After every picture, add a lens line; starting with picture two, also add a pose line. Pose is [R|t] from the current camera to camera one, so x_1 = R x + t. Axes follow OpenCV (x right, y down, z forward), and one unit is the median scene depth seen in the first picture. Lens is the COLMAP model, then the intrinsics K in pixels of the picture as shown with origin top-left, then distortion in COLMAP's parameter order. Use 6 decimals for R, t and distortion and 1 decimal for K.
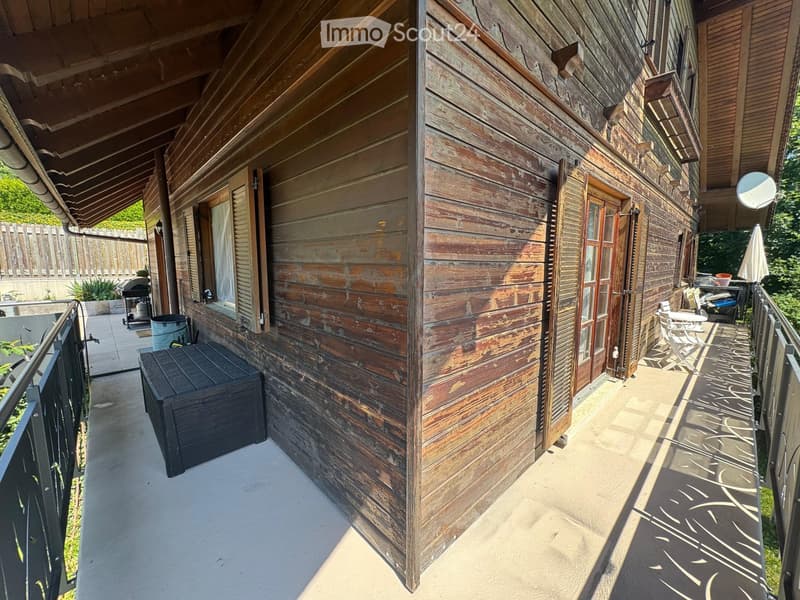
lens RADIAL K [[318.3, 0, 400.0], [0, 318.3, 300.0], [0, 0, 1]] dist [-0.000500, -0.000236]
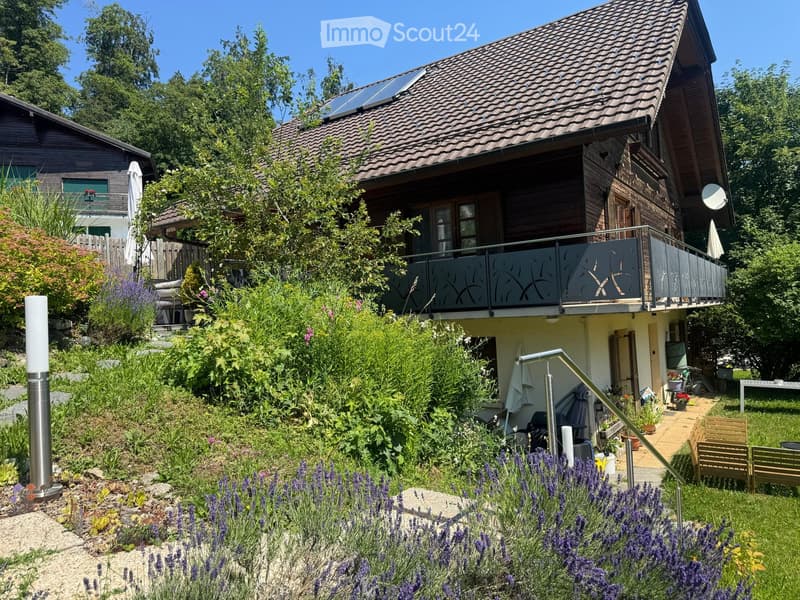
lens RADIAL K [[569.4, 0, 383.4], [0, 569.4, 303.8], [0, 0, 1]] dist [-0.003212, -0.006788]
pose [[0.980538, -0.041405, 0.191913, -2.317562], [0.069339, 0.987548, -0.141215, 1.096125], [-0.183676, 0.151774, 0.971199, -3.206328]]
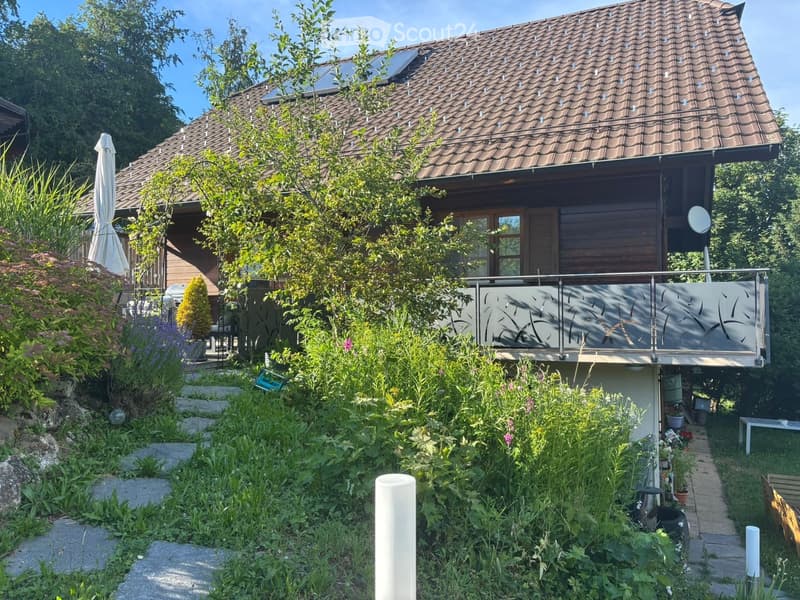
lens RADIAL K [[611.6, 0, 384.5], [0, 611.6, 301.1], [0, 0, 1]] dist [-0.000491, -0.006273]
pose [[0.925325, -0.002311, 0.379168, -3.166337], [0.053345, 0.990829, -0.124146, 0.701206], [-0.375404, 0.135102, 0.916962, -2.364773]]
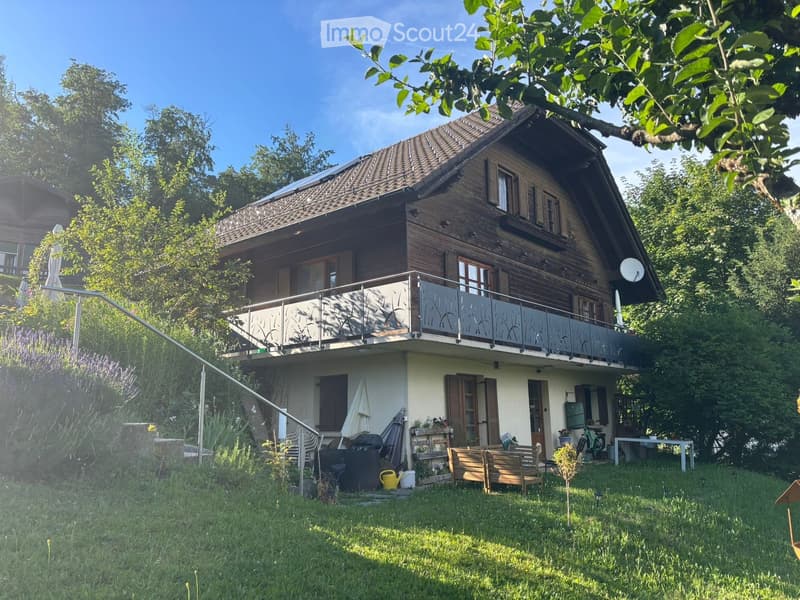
lens RADIAL K [[611.6, 0, 384.5], [0, 611.6, 301.1], [0, 0, 1]] dist [-0.000491, -0.006273]
pose [[0.996540, 0.007961, 0.082738, -0.632726], [0.018157, 0.950514, -0.310150, 1.937423], [-0.081113, 0.310579, 0.947081, -4.572387]]
